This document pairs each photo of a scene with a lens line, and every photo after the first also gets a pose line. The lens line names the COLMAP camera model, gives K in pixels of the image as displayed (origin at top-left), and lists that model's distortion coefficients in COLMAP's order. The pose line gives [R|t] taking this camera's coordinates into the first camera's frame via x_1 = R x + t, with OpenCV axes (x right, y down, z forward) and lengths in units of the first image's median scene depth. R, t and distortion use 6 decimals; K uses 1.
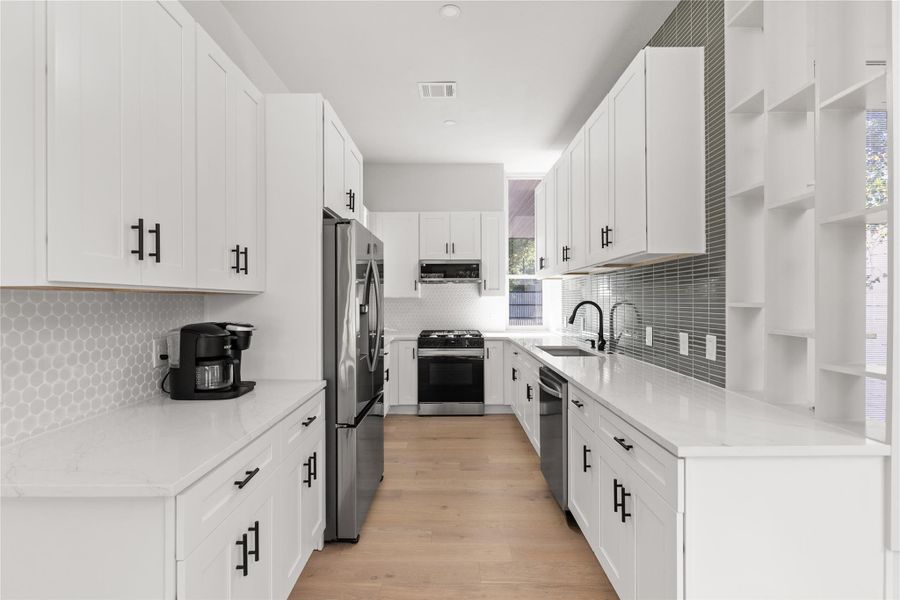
lens RADIAL K [[423.4, 0, 450.0], [0, 423.4, 300.0], [0, 0, 1]] dist [-0.000818, 0.000212]
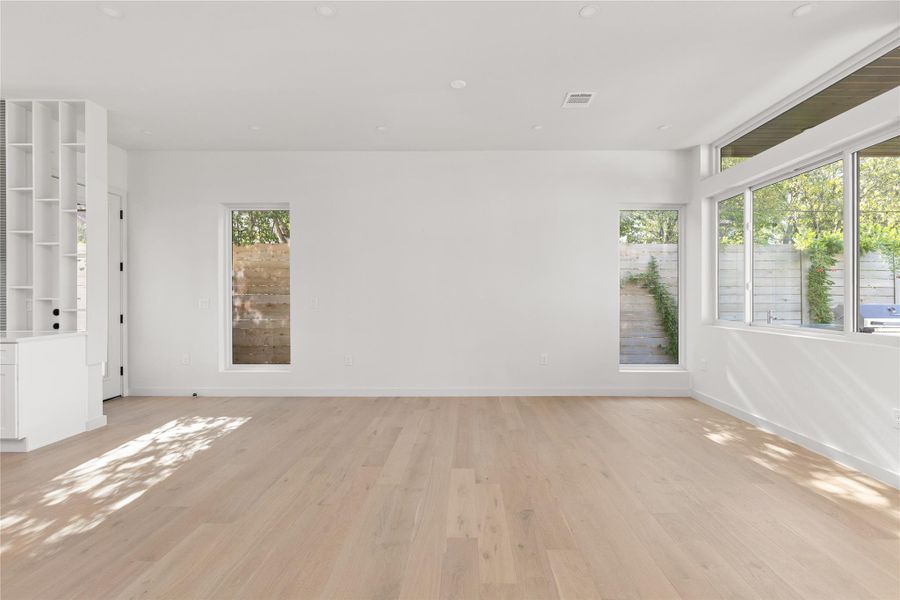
lens RADIAL K [[438.0, 0, 463.0], [0, 438.0, 296.4], [0, 0, 1]] dist [-0.001248, -0.000096]
pose [[0.009909, 0.003492, 0.999945, -1.186792], [-0.001337, 0.999993, -0.003479, 0.051040], [-0.999950, -0.001302, 0.009913, -0.991308]]
